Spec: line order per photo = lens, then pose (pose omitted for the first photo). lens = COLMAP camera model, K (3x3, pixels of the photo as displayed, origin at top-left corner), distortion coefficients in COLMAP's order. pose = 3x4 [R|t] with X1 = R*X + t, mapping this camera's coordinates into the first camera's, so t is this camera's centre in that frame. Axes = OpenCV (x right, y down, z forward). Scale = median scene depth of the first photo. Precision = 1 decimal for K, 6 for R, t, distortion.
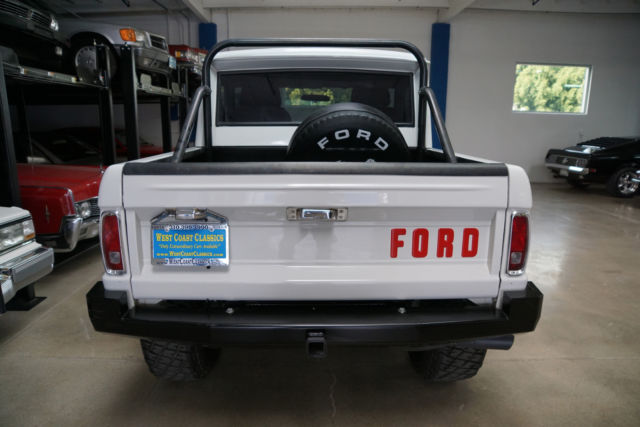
lens RADIAL K [[437.4, 0, 318.0], [0, 437.4, 220.8], [0, 0, 1]] dist [-0.141015, 0.100566]
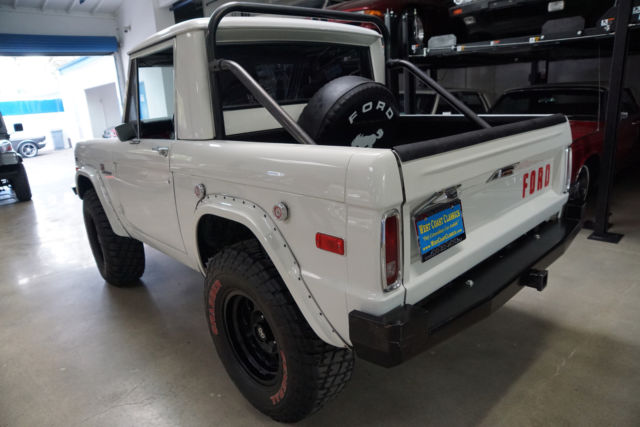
lens RADIAL K [[437.4, 0, 318.0], [0, 437.4, 220.8], [0, 0, 1]] dist [-0.141015, 0.100566]
pose [[0.740395, -0.242941, 0.626734, -0.821409], [0.218455, 0.968754, 0.117445, -0.097316], [-0.635683, 0.049958, 0.770332, 0.354120]]
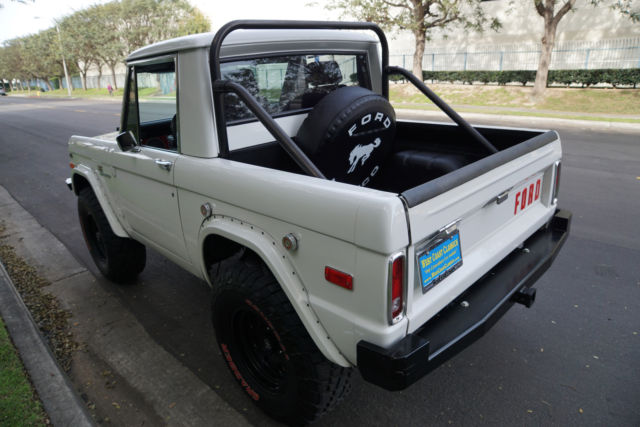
lens RADIAL K [[437.4, 0, 318.0], [0, 437.4, 220.8], [0, 0, 1]] dist [-0.141015, 0.100566]
pose [[0.718867, -0.285608, 0.633765, -0.848424], [0.212462, 0.958343, 0.190888, -0.214063], [-0.661884, -0.002572, 0.749602, 0.345815]]
